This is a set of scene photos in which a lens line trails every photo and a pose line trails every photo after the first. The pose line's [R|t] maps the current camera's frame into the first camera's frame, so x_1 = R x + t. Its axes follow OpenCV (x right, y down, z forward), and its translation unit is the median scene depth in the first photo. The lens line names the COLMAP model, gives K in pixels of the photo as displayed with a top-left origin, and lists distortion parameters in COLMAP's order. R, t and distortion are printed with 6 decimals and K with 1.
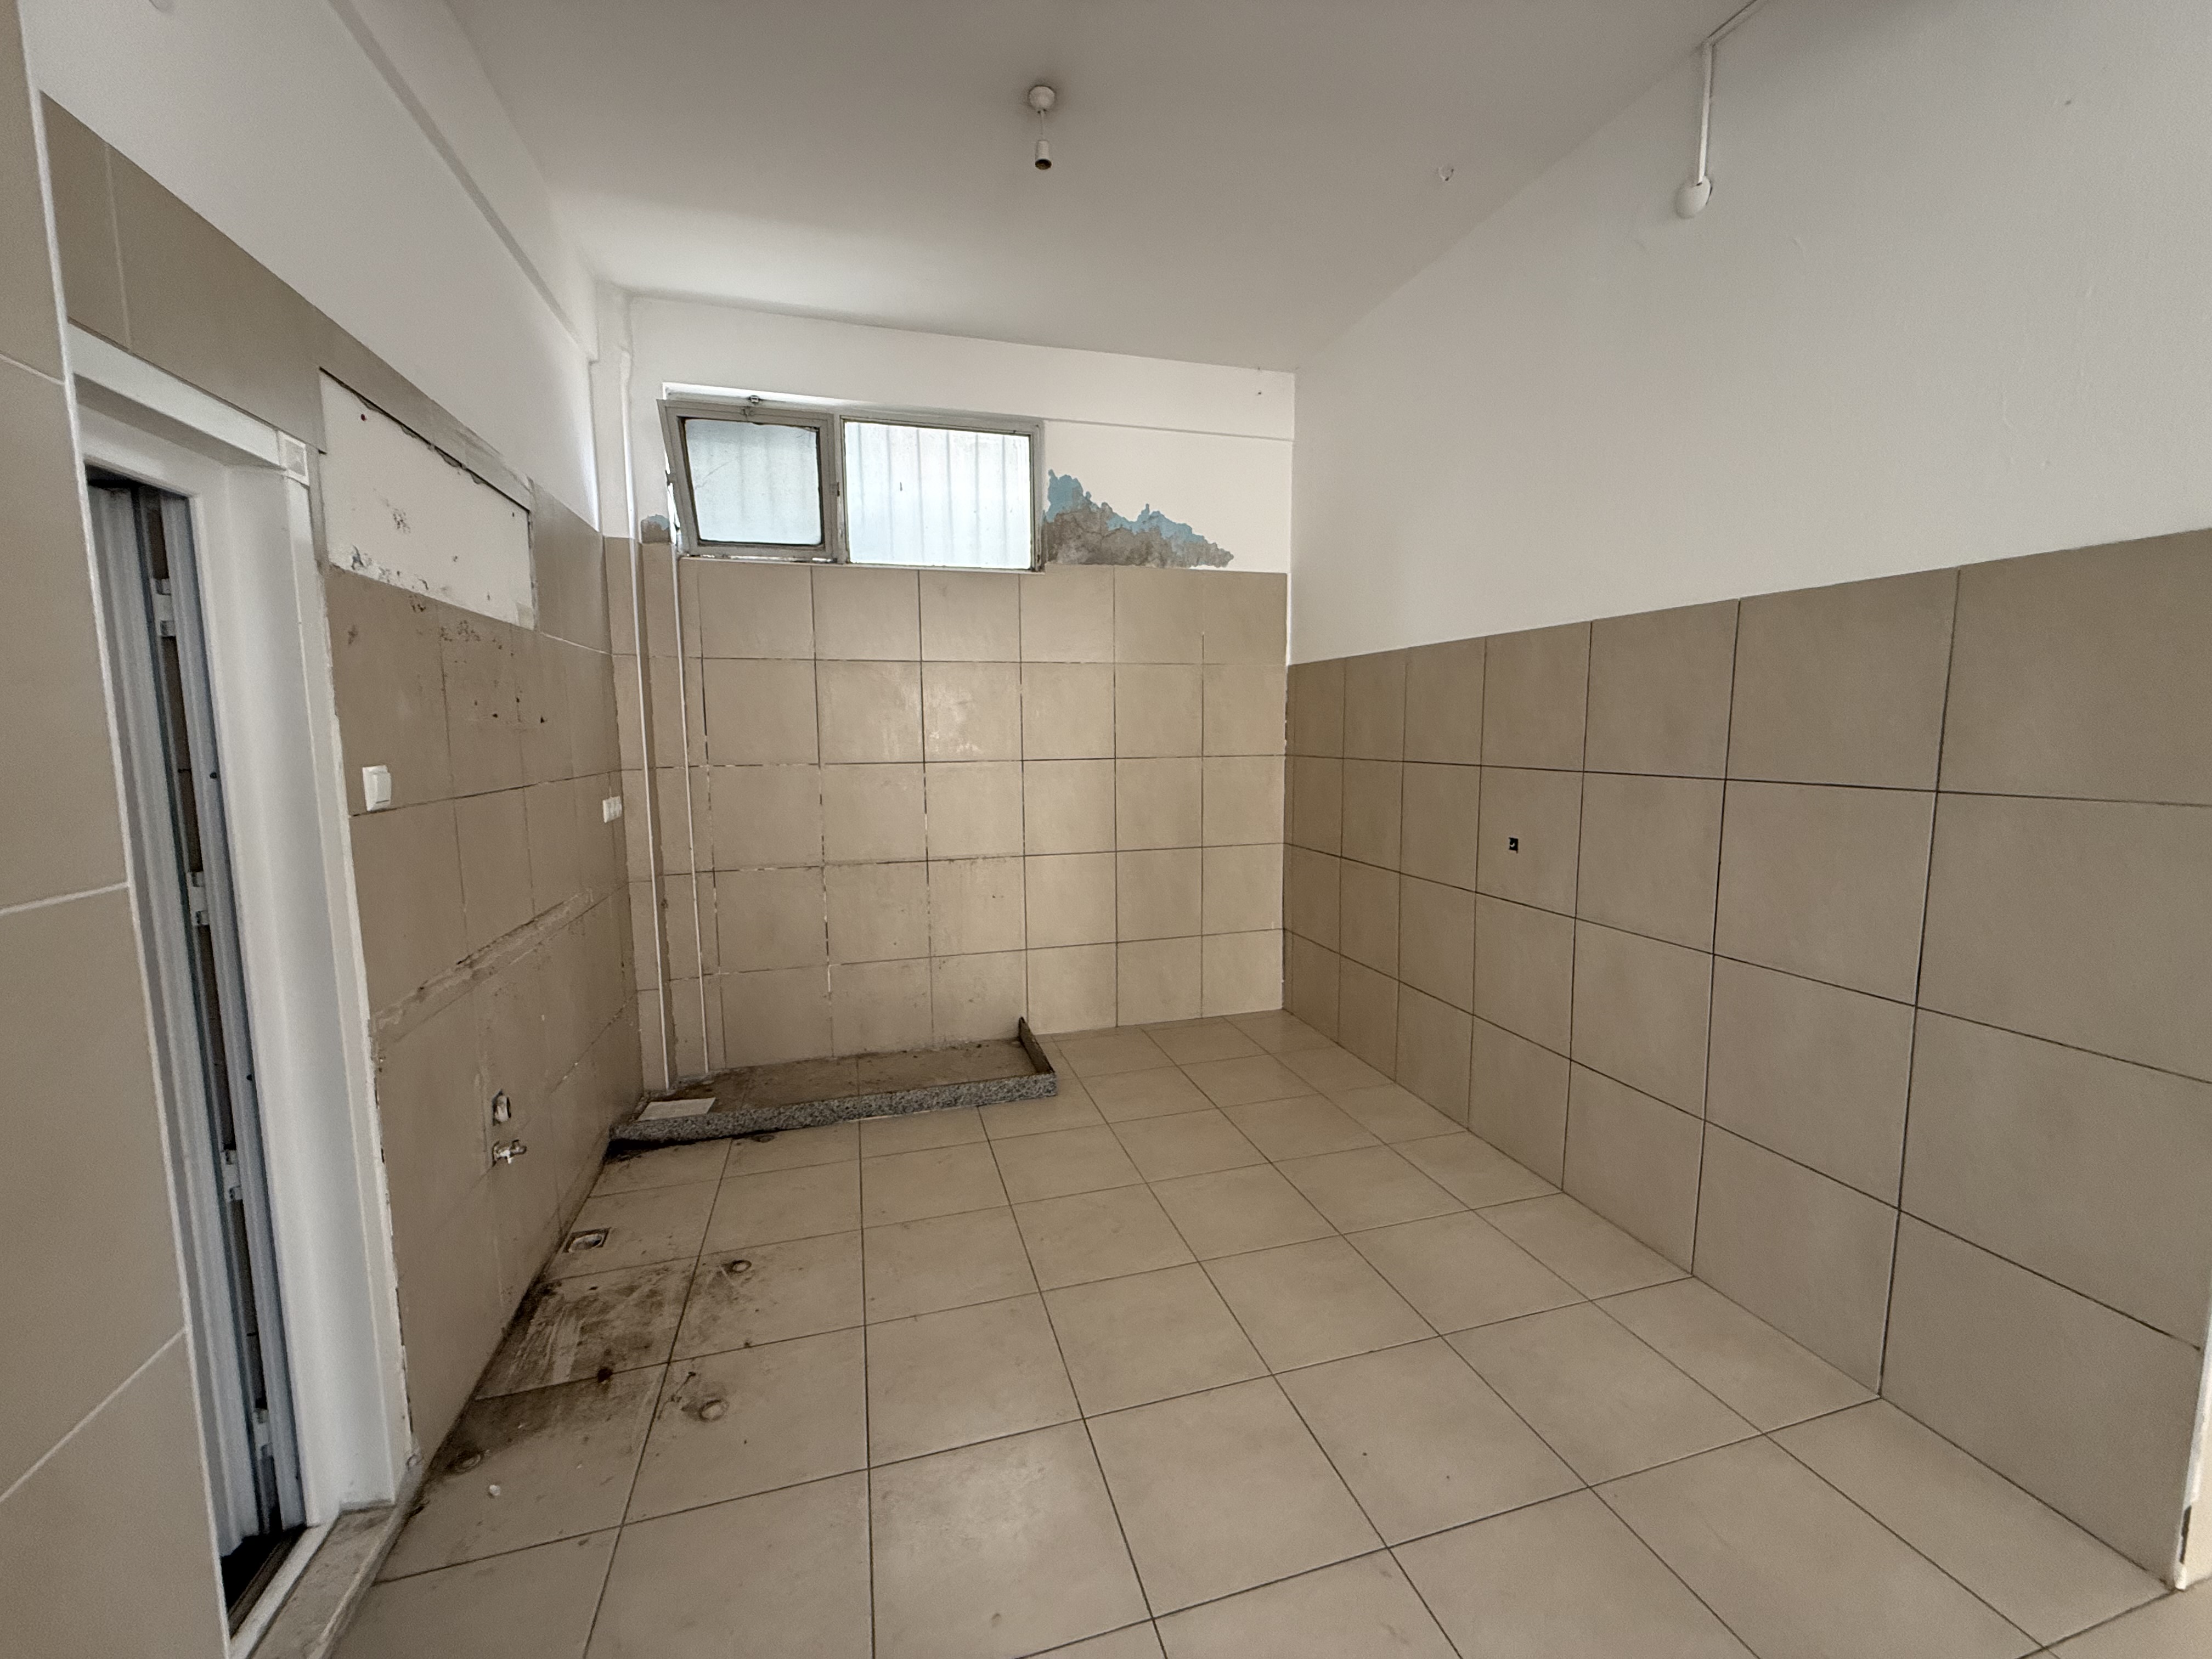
lens RADIAL K [[876.4, 0, 1095.5], [0, 876.4, 827.4], [0, 0, 1]] dist [-0.001556, -0.000599]
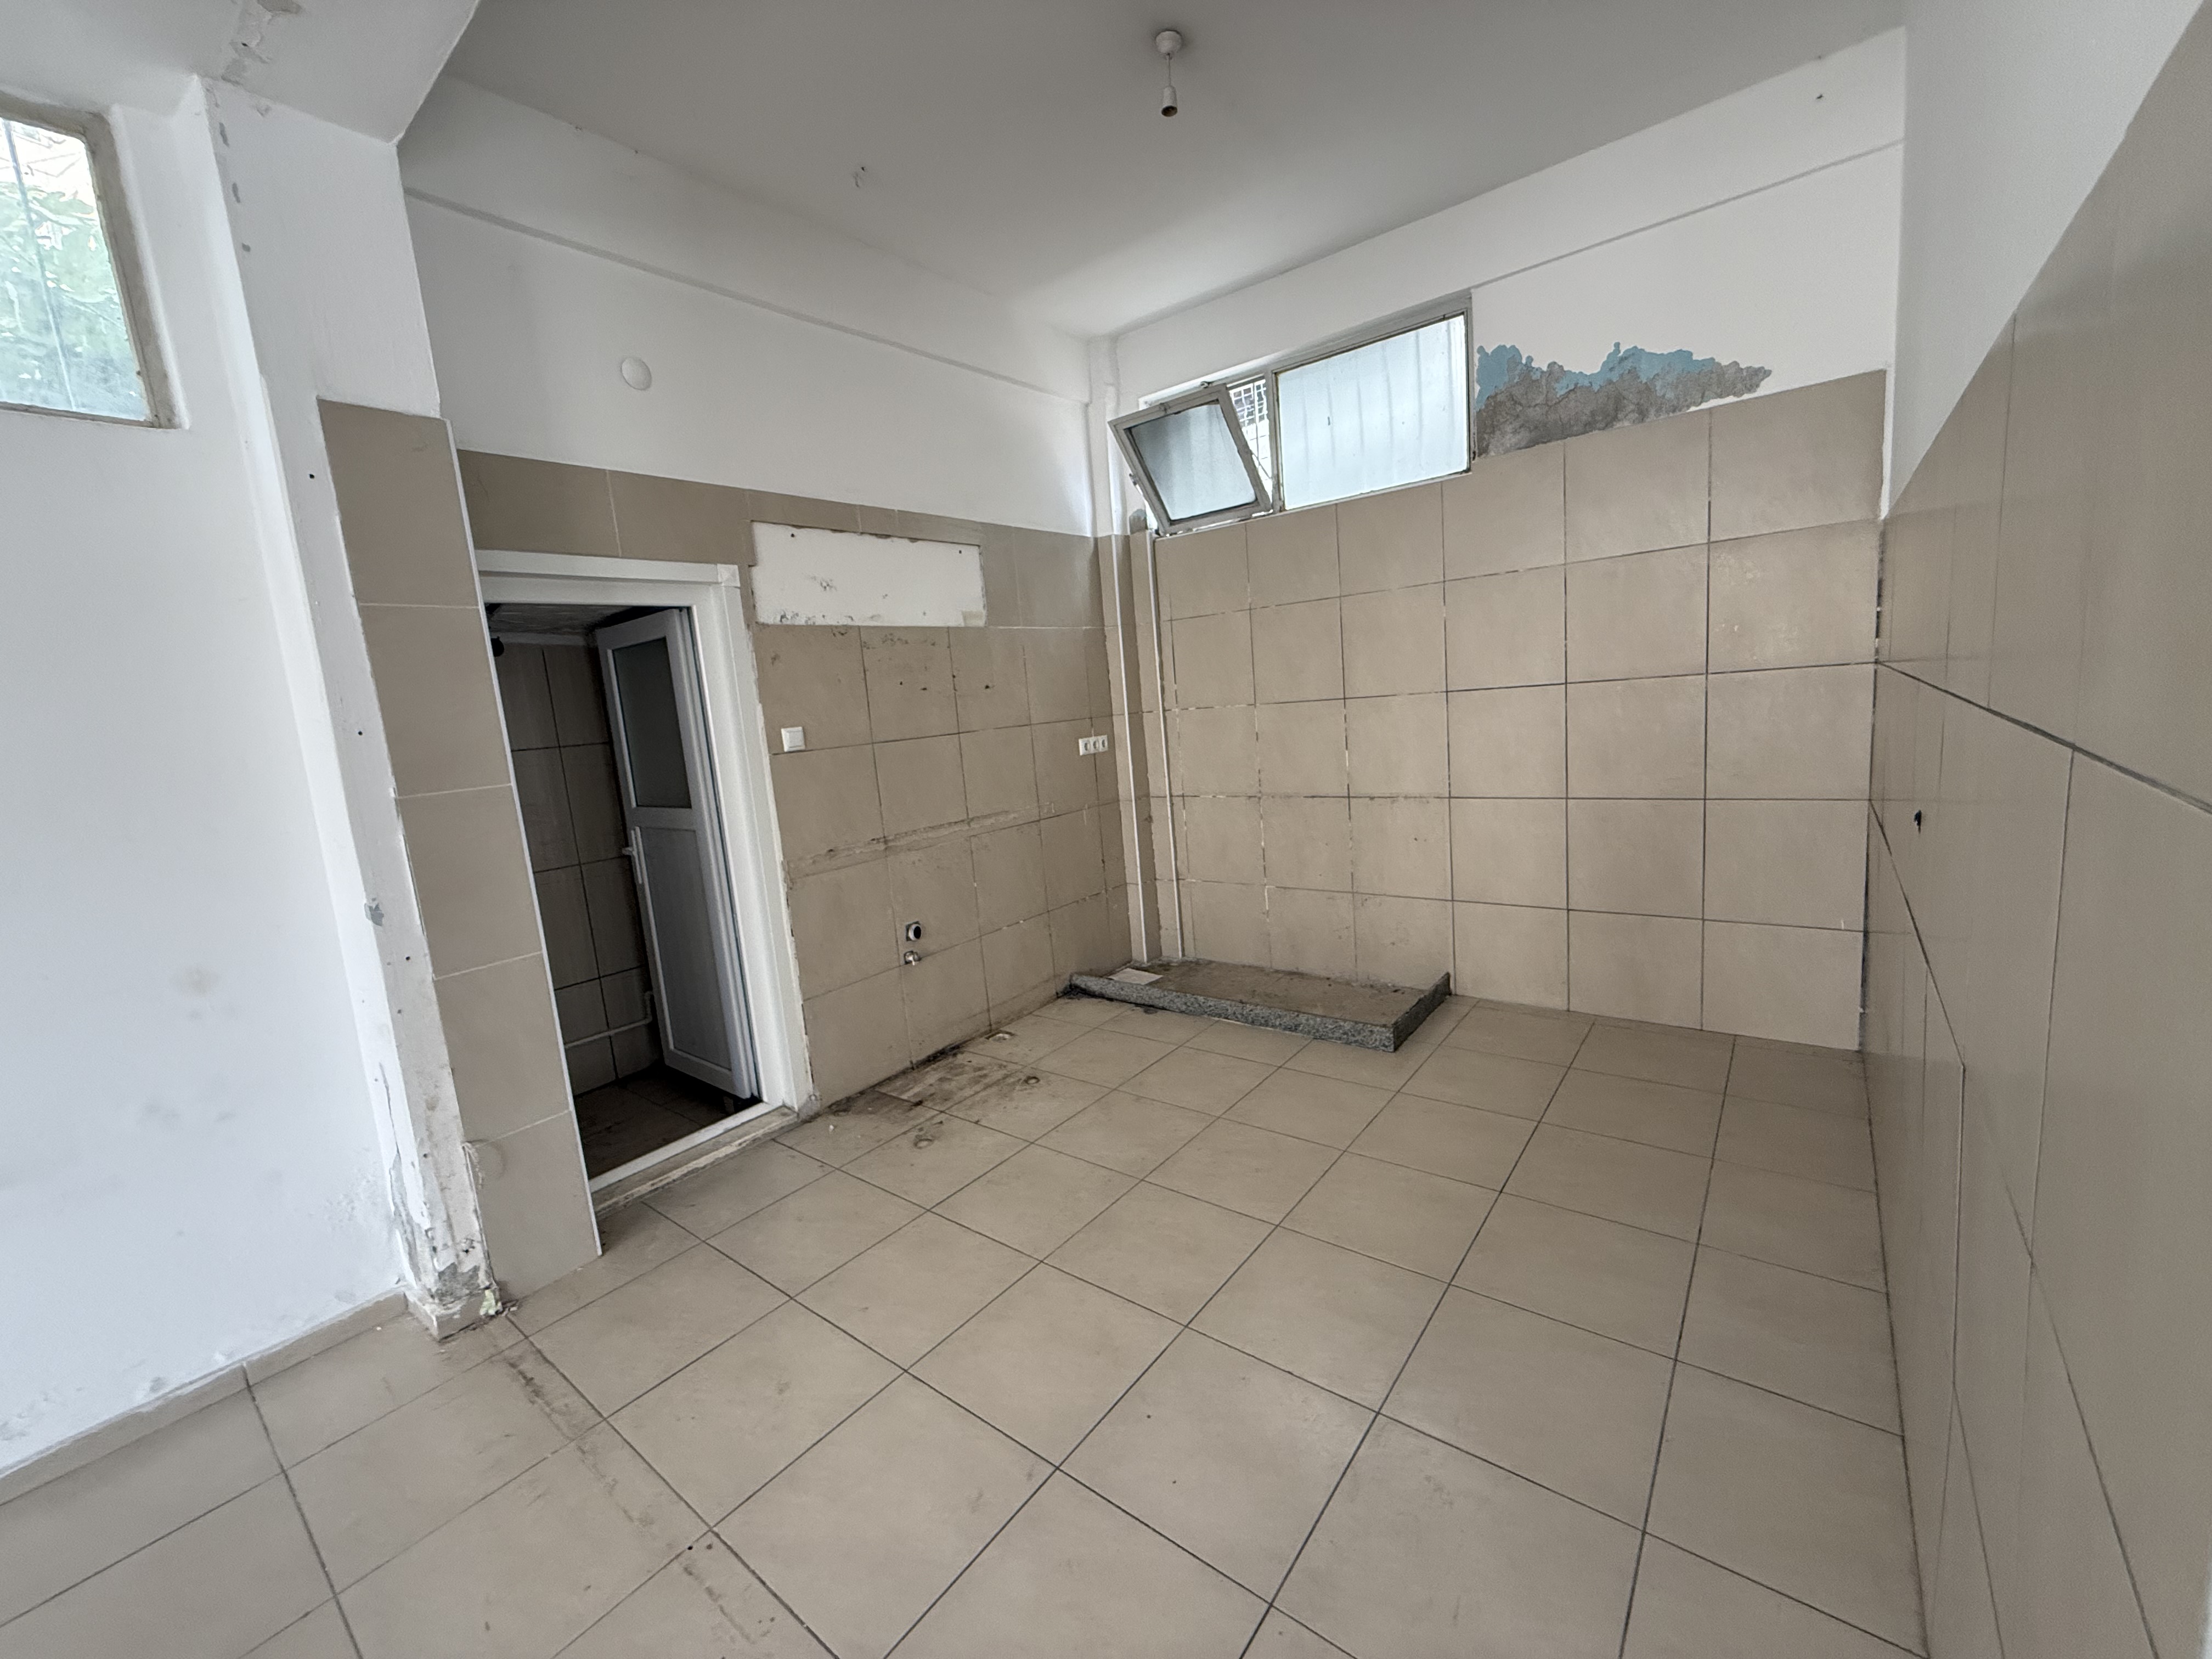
lens RADIAL K [[876.4, 0, 1100.9], [0, 876.4, 826.2], [0, 0, 1]] dist [-0.001556, -0.000599]
pose [[0.583126, 0.080307, -0.808403, 0.473478], [-0.012346, 0.995863, 0.090023, -0.016017], [0.812288, -0.042514, 0.581705, 0.190521]]
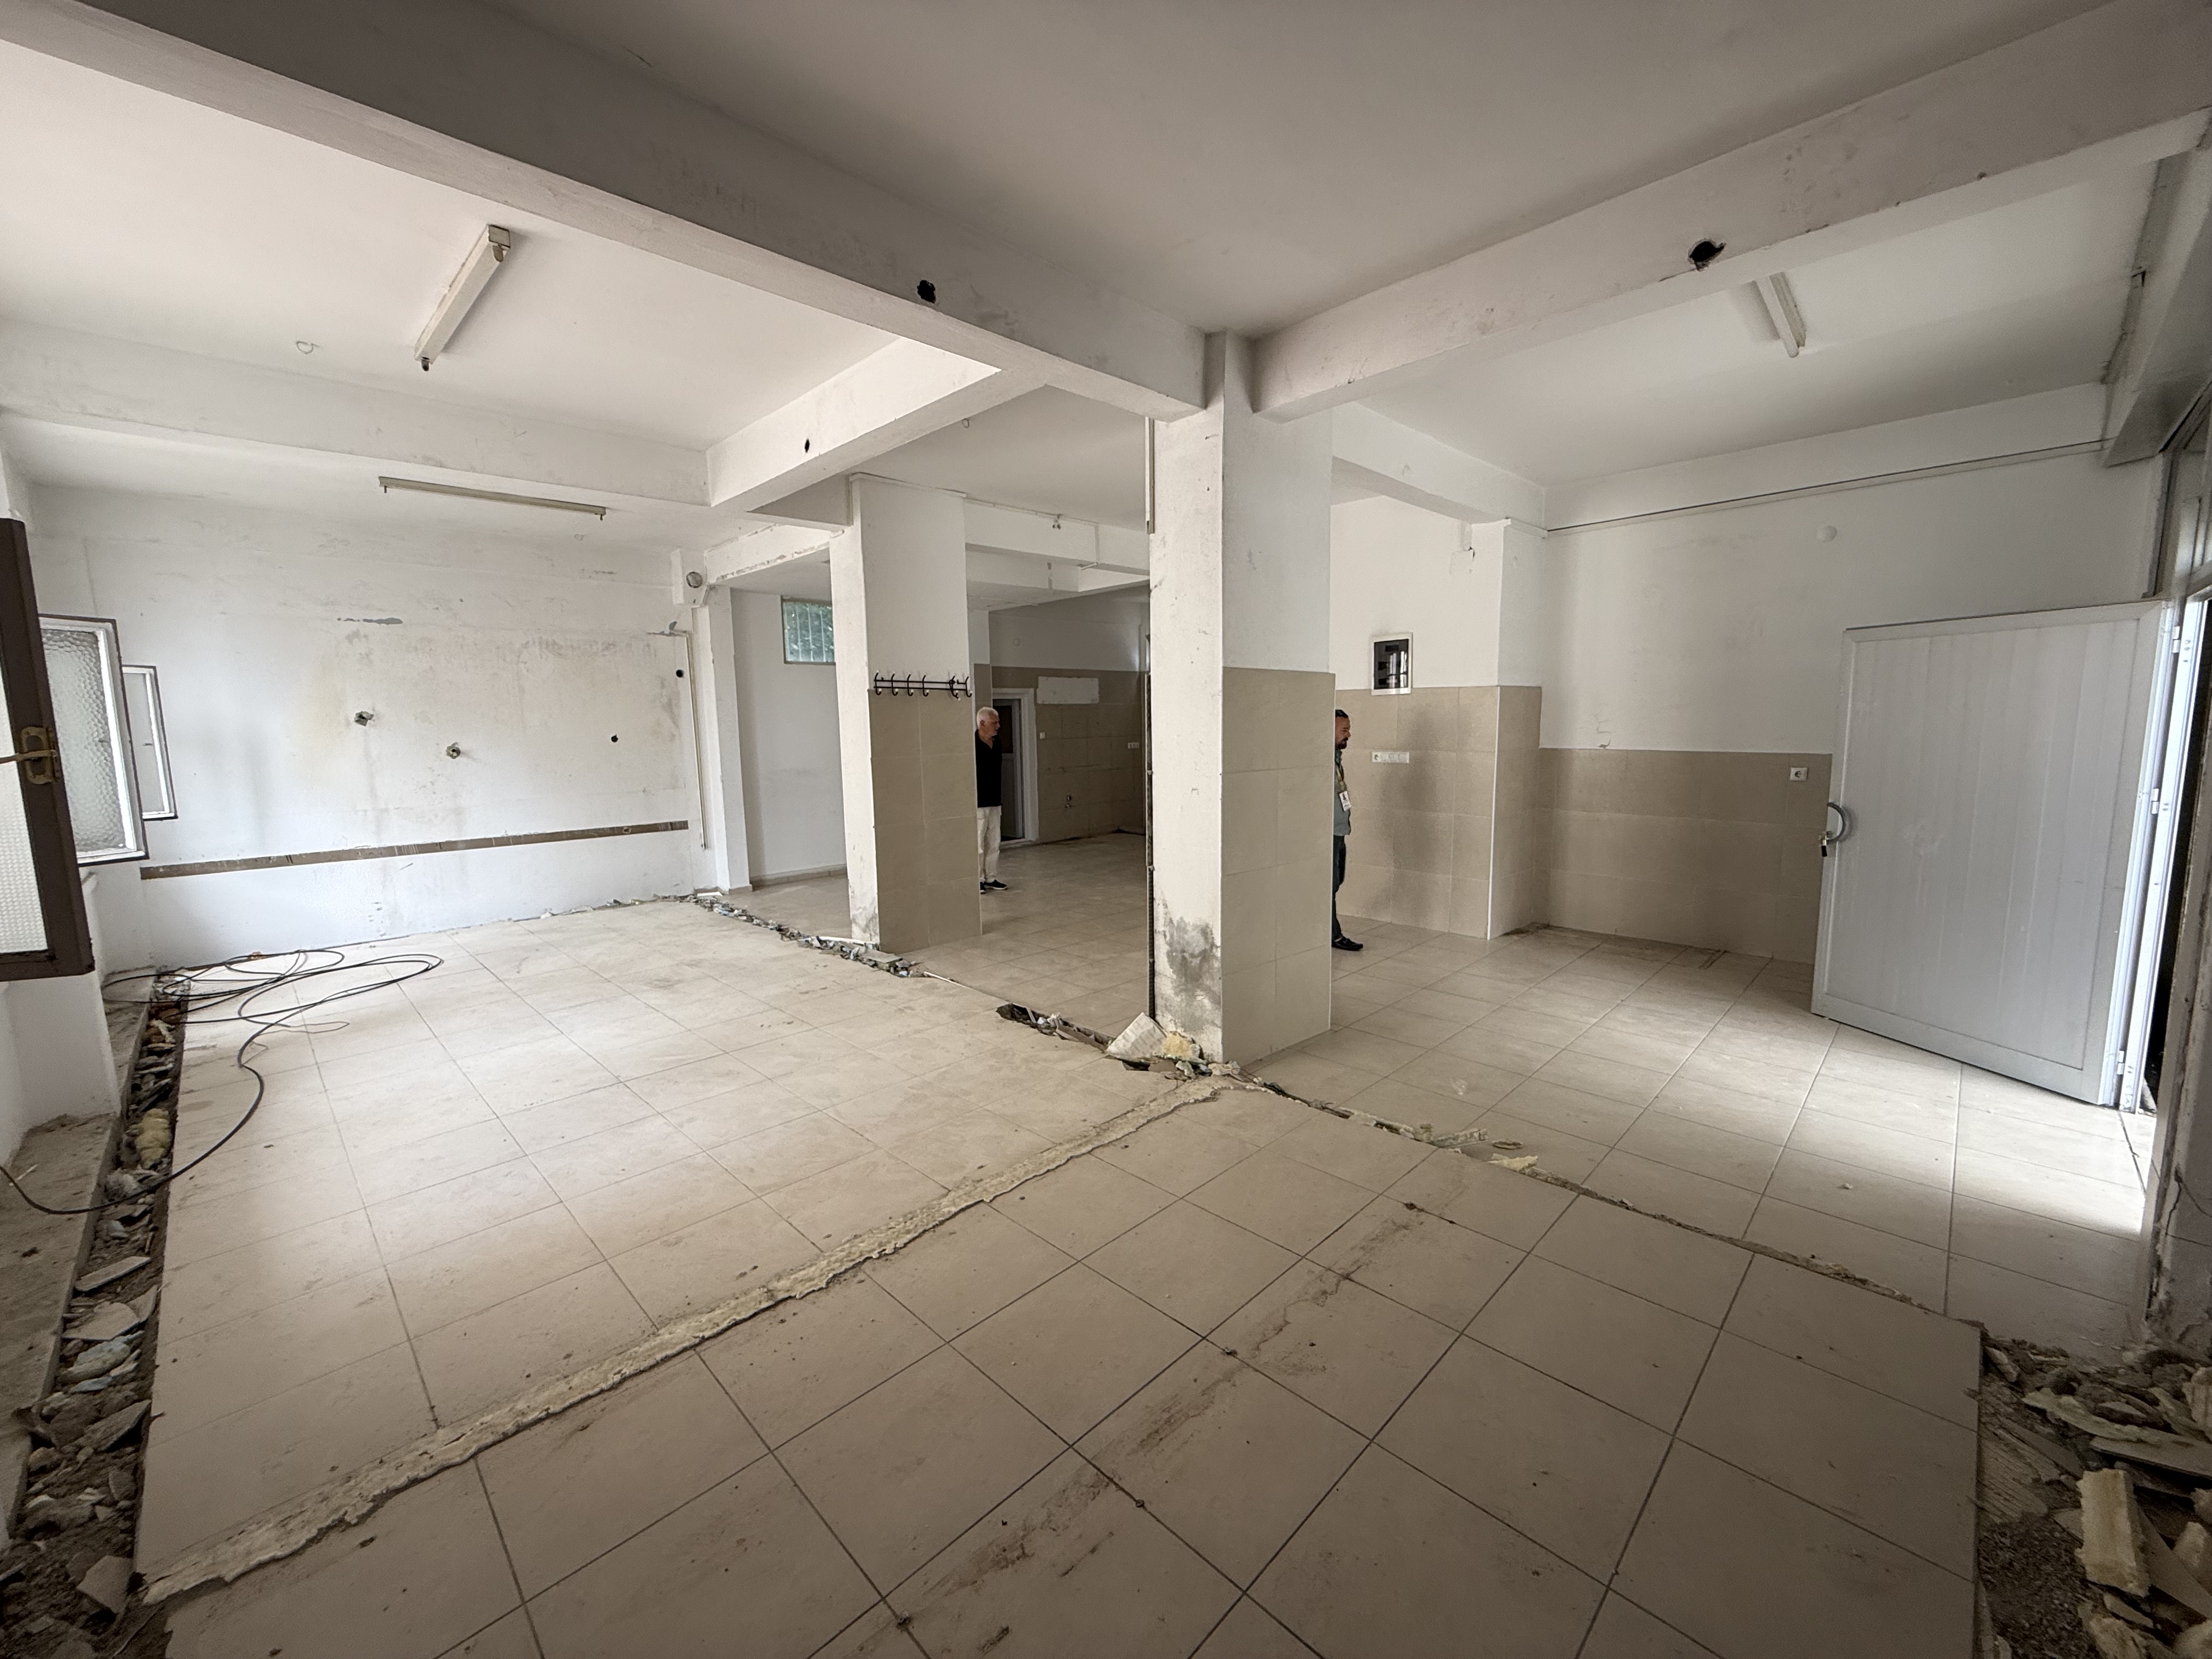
lens RADIAL K [[876.4, 0, 1103.9], [0, 876.4, 827.5], [0, 0, 1]] dist [-0.001556, -0.000599]
pose [[0.486026, 0.107528, -0.867304, 2.295437], [-0.081417, 0.993657, 0.077568, 0.039846], [0.870144, 0.032914, 0.491698, -0.807817]]
